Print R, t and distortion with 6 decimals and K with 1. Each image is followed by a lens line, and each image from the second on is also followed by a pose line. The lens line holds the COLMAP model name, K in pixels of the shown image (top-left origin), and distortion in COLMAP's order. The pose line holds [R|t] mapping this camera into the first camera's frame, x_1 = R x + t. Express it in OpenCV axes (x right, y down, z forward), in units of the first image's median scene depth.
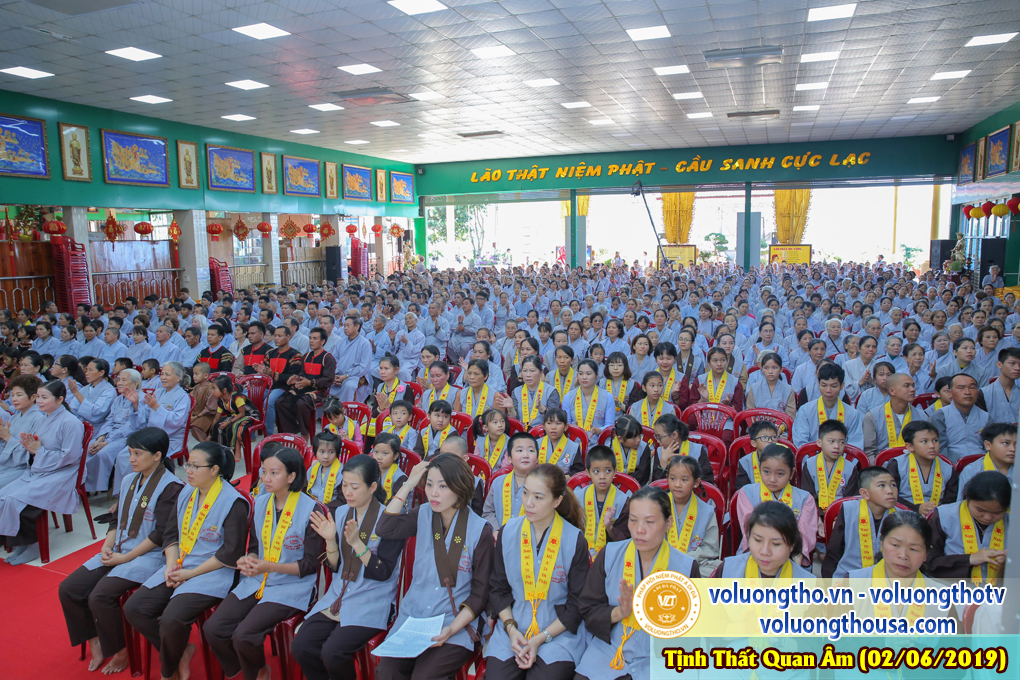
lens RADIAL K [[694.7, 0, 508.7], [0, 694.7, 338.0], [0, 0, 1]] dist [-0.110779, 0.087205]
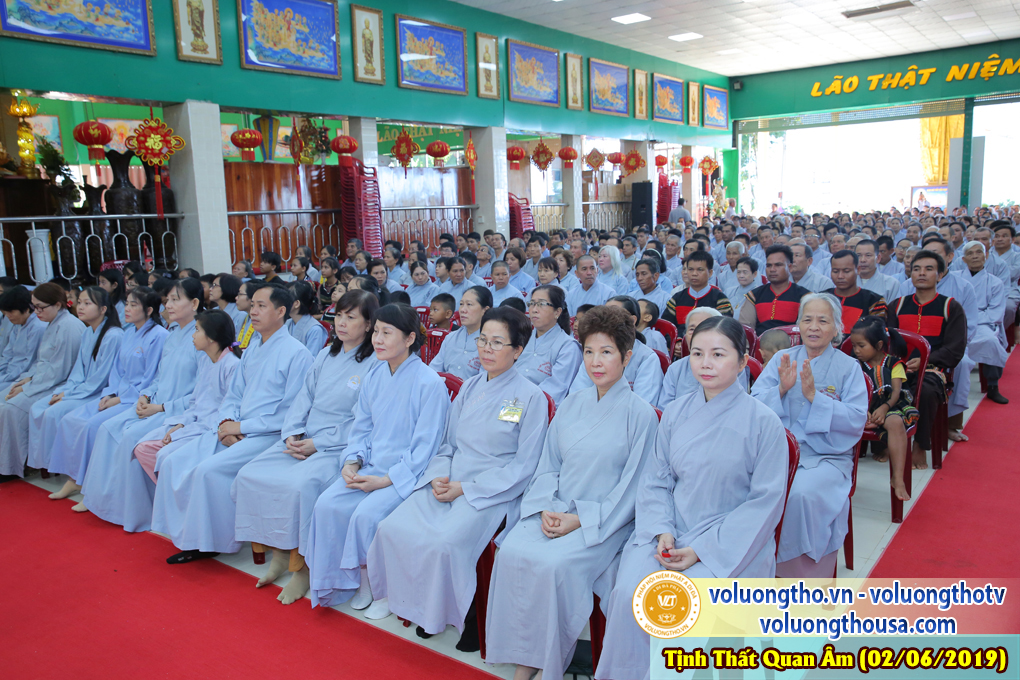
lens RADIAL K [[807.2, 0, 507.0], [0, 807.2, 337.1], [0, 0, 1]] dist [-0.084993, 0.107235]
pose [[0.962014, 0.023480, -0.271987, -0.152660], [-0.016801, 0.999498, 0.026860, 0.014845], [0.272482, -0.021270, 0.961926, 0.109642]]
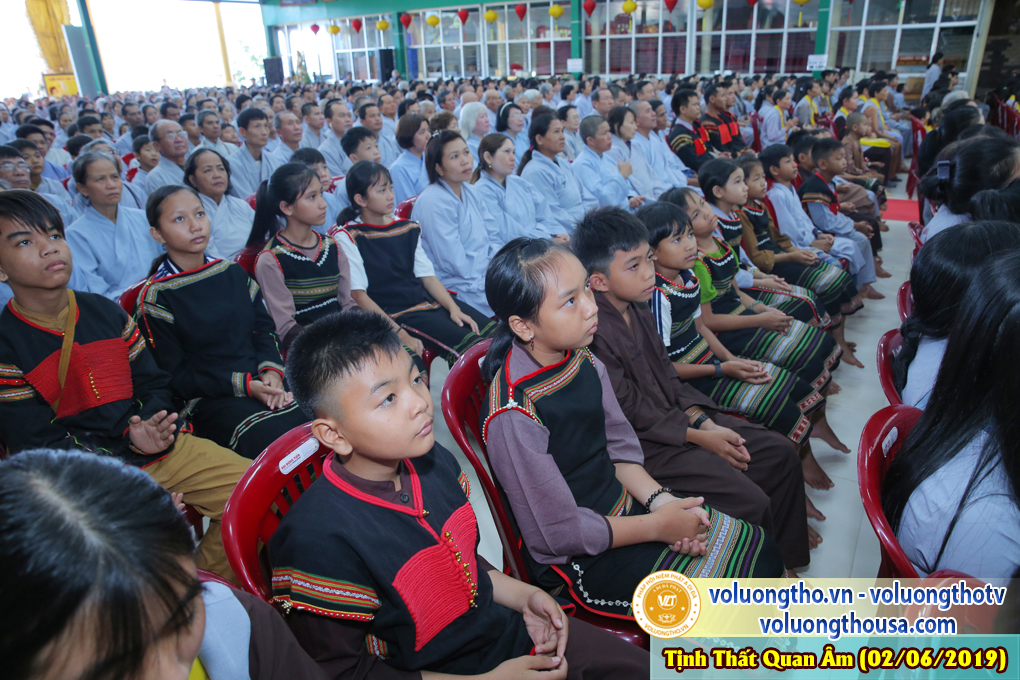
lens RADIAL K [[694.7, 0, 508.7], [0, 694.7, 338.0], [0, 0, 1]] dist [-0.110779, 0.087205]
pose [[0.173808, -0.353298, 0.919223, -0.447026], [0.167220, 0.930463, 0.325999, -0.014922], [-0.970478, 0.097051, 0.220800, 0.397488]]
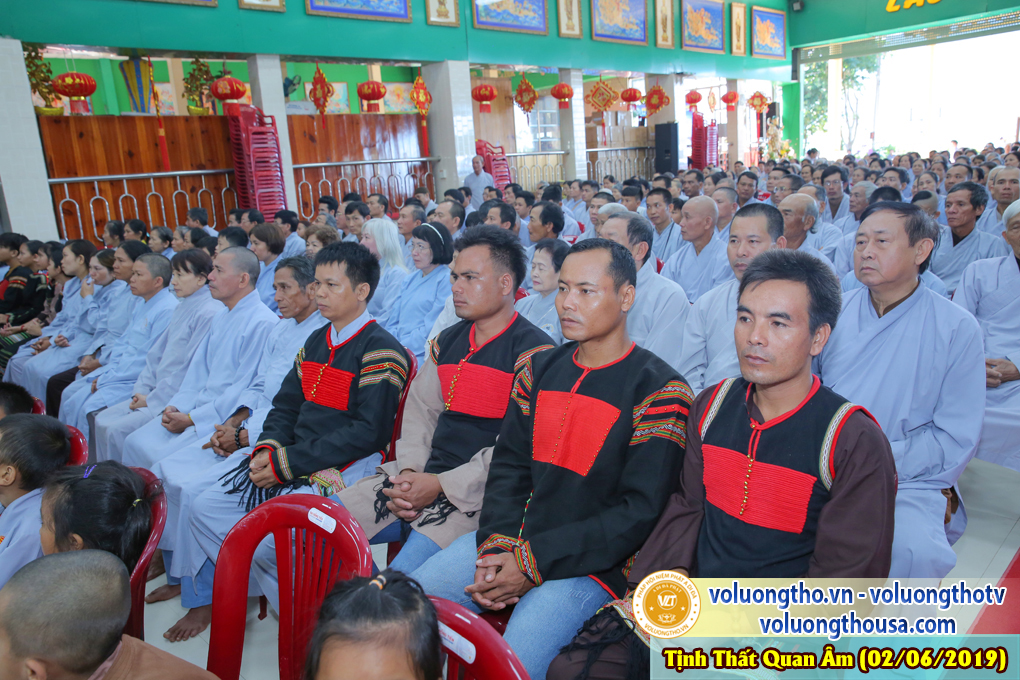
lens RADIAL K [[800.8, 0, 539.2], [0, 800.8, 338.0], [0, 0, 1]] dist [-0.104017, 0.102086]
pose [[0.930861, 0.042346, -0.362913, -0.088855], [-0.007226, 0.995200, 0.097590, -0.006568], [0.365303, -0.088221, 0.926699, 0.257435]]
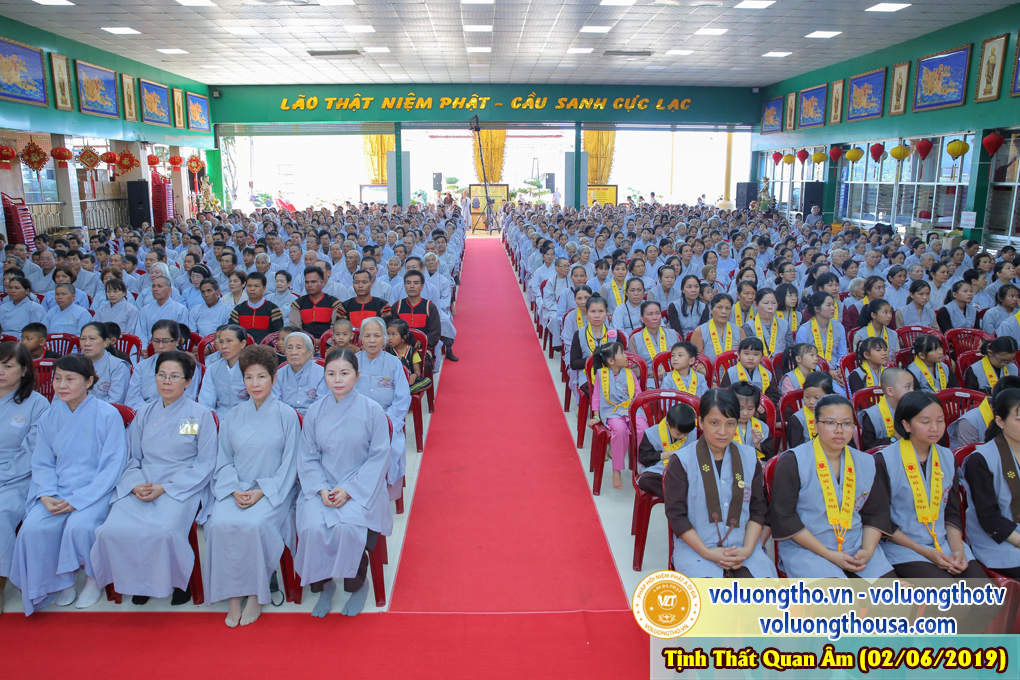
lens RADIAL K [[714.8, 0, 507.4], [0, 714.8, 337.1], [0, 0, 1]] dist [-0.112561, 0.091590]
pose [[0.918797, -0.066694, 0.389054, -0.183435], [0.037457, 0.995906, 0.082266, -0.000519], [-0.392948, -0.061013, 0.917534, 0.062591]]
